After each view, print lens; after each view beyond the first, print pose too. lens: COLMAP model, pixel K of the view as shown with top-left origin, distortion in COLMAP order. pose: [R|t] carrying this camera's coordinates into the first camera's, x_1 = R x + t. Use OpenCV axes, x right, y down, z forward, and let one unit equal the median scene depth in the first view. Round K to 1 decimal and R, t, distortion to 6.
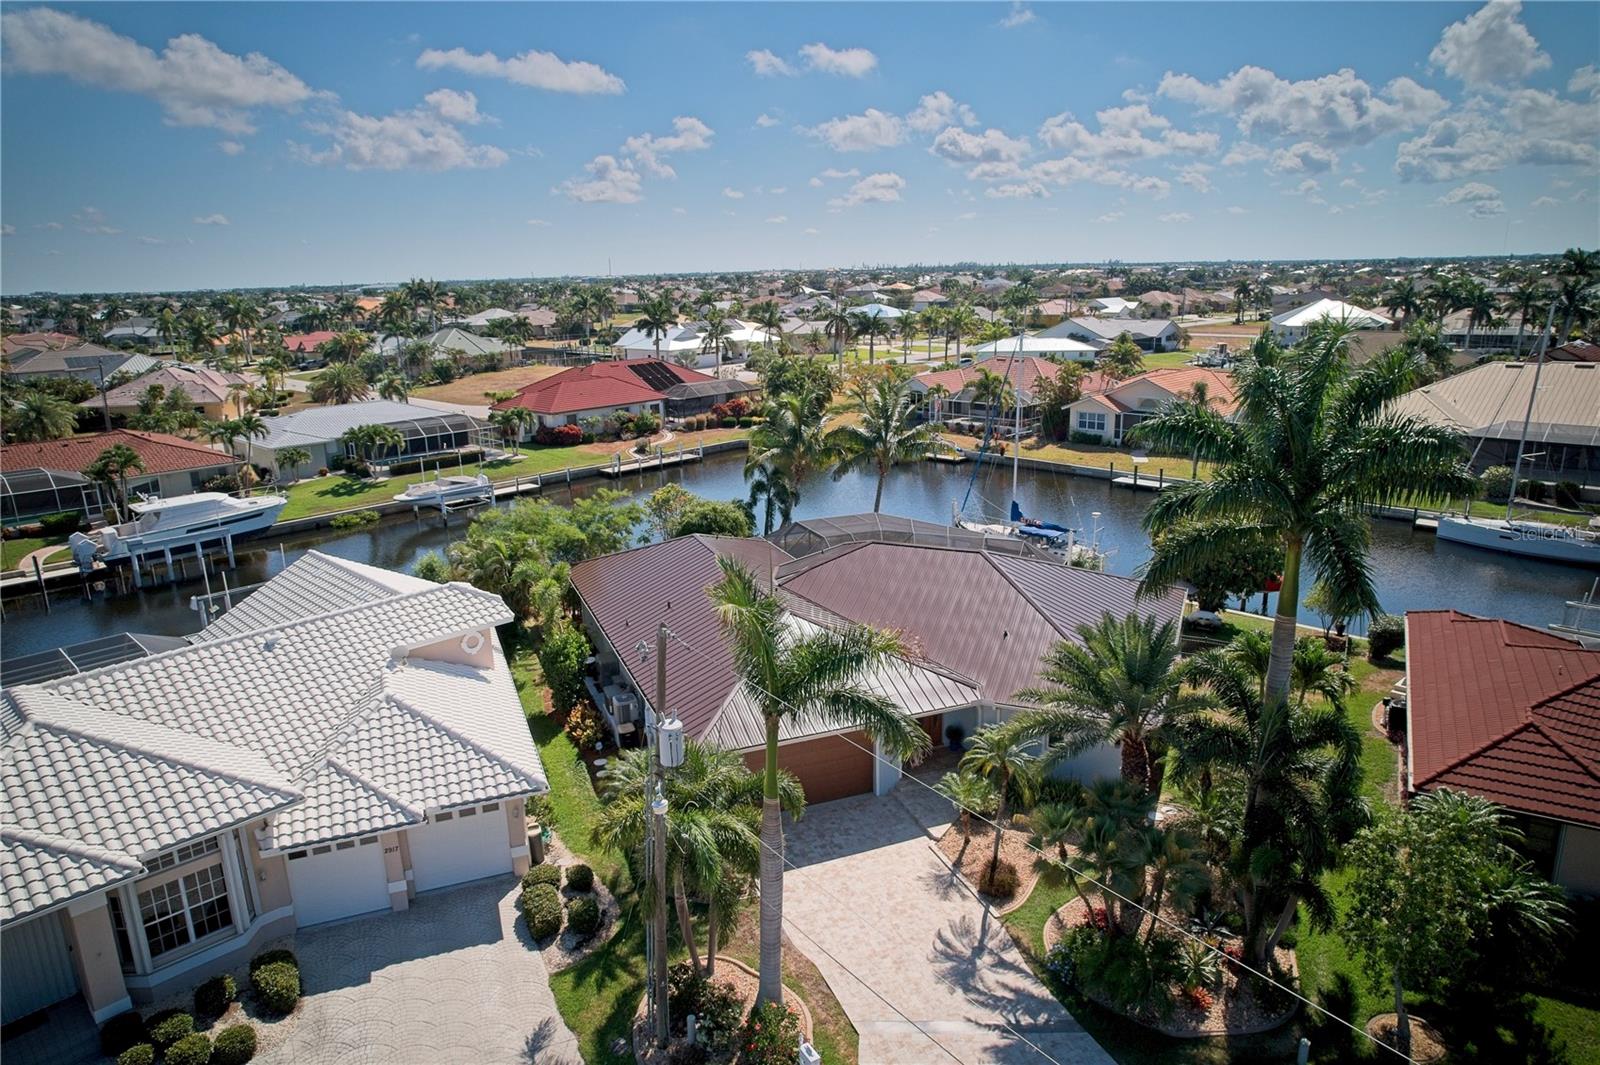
lens RADIAL K [[1027.8, 0, 801.8], [0, 1027.8, 537.6], [0, 0, 1]] dist [-0.068309, 0.051784]
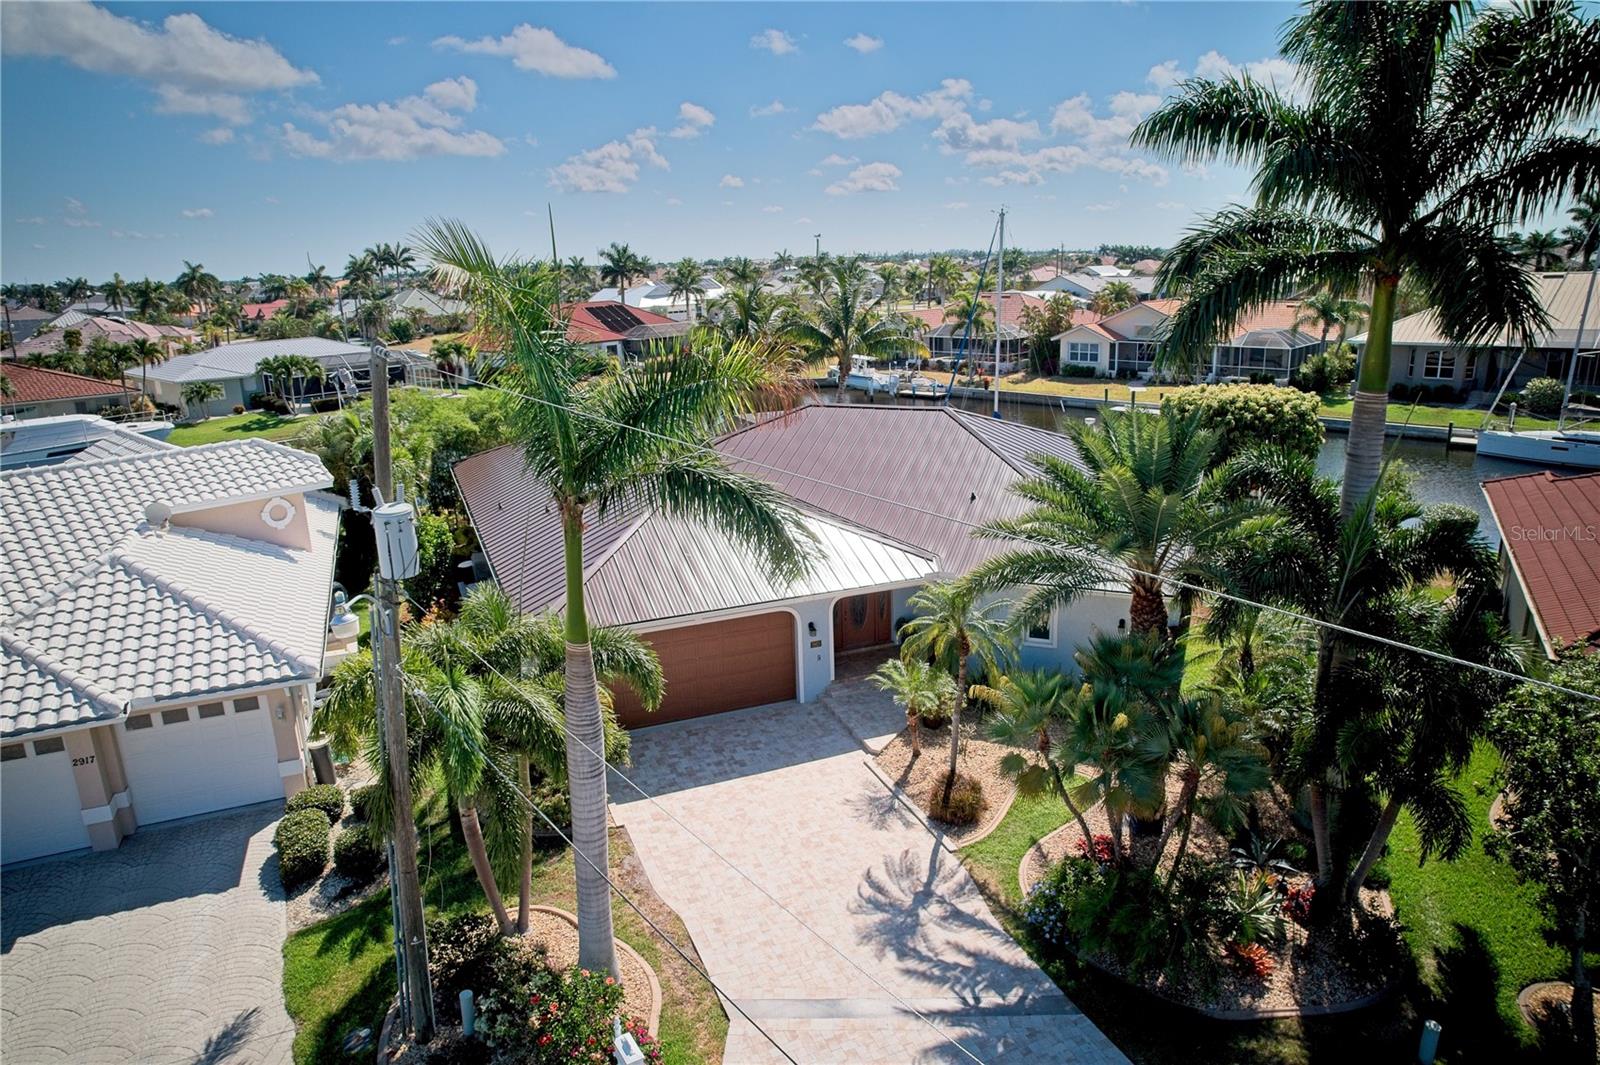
lens RADIAL K [[1027.8, 0, 801.7], [0, 1027.8, 539.9], [0, 0, 1]] dist [-0.068309, 0.051784]
pose [[0.999958, -0.007001, 0.005859, 0.081713], [0.006939, 0.999920, 0.010561, 0.144765], [-0.005933, -0.010520, 0.999927, 0.290890]]
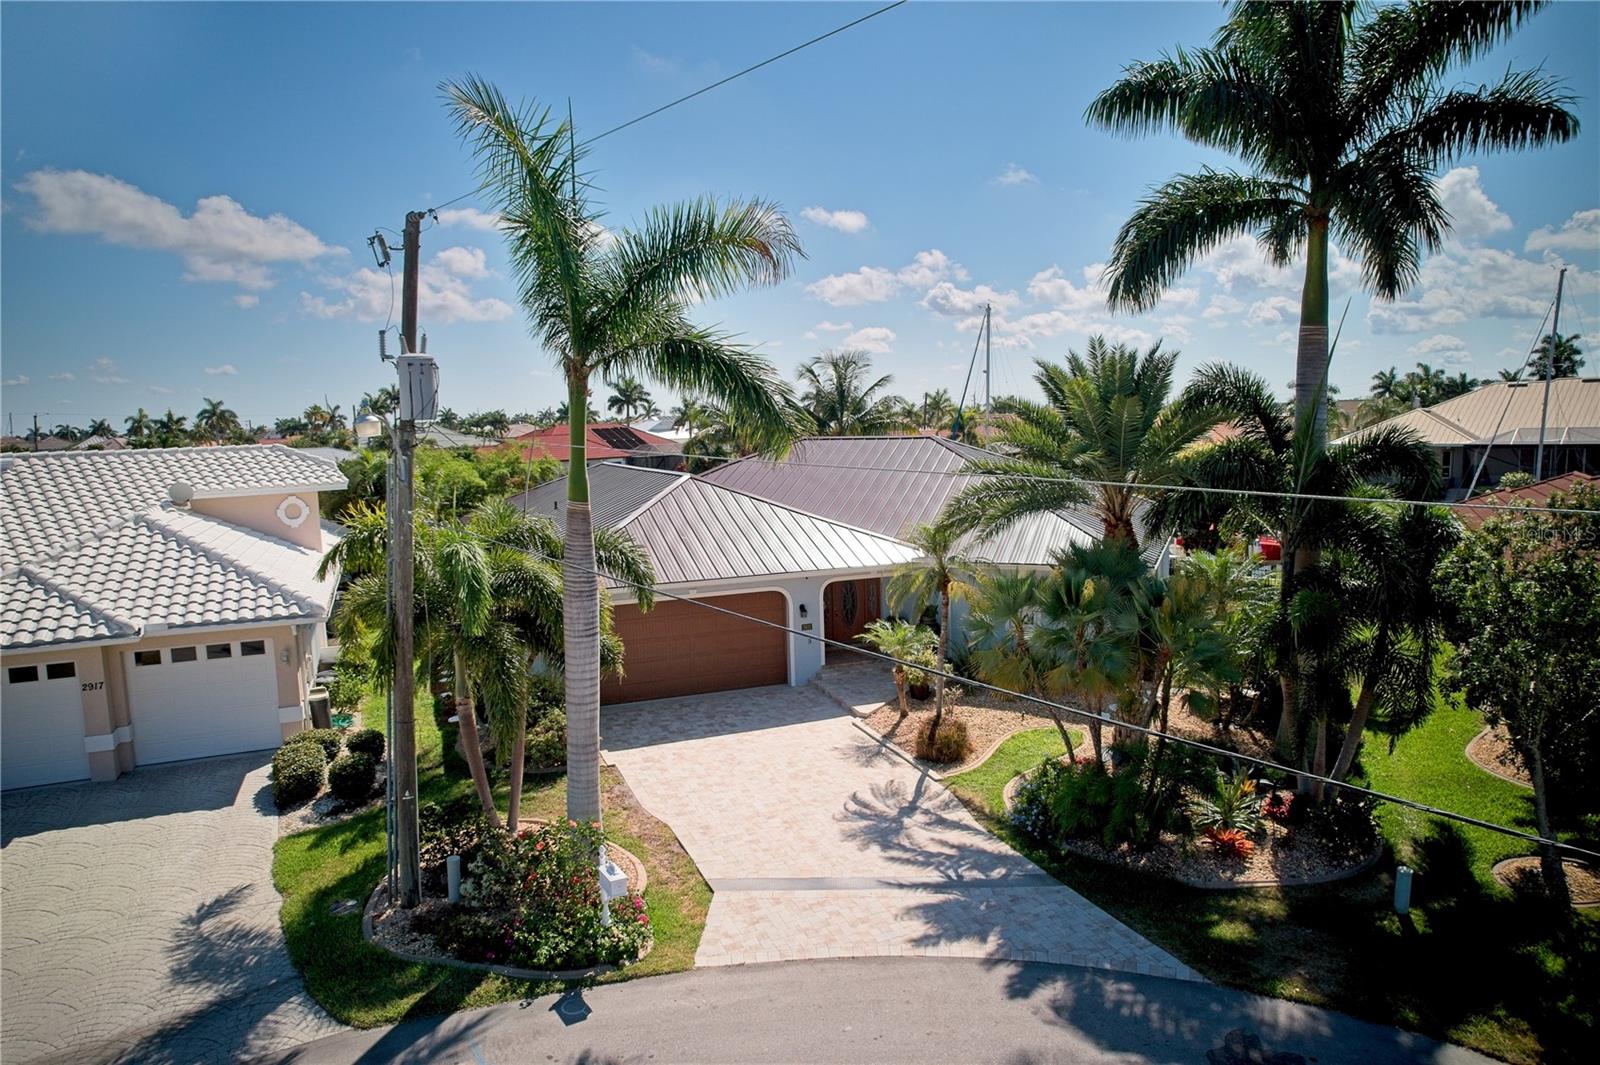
lens RADIAL K [[1027.8, 0, 801.8], [0, 1027.8, 540.2], [0, 0, 1]] dist [-0.068309, 0.051784]
pose [[0.999985, -0.001314, 0.005275, 0.088967], [0.002030, 0.990419, -0.138083, 0.290387], [-0.005043, 0.138092, 0.990407, 0.262558]]
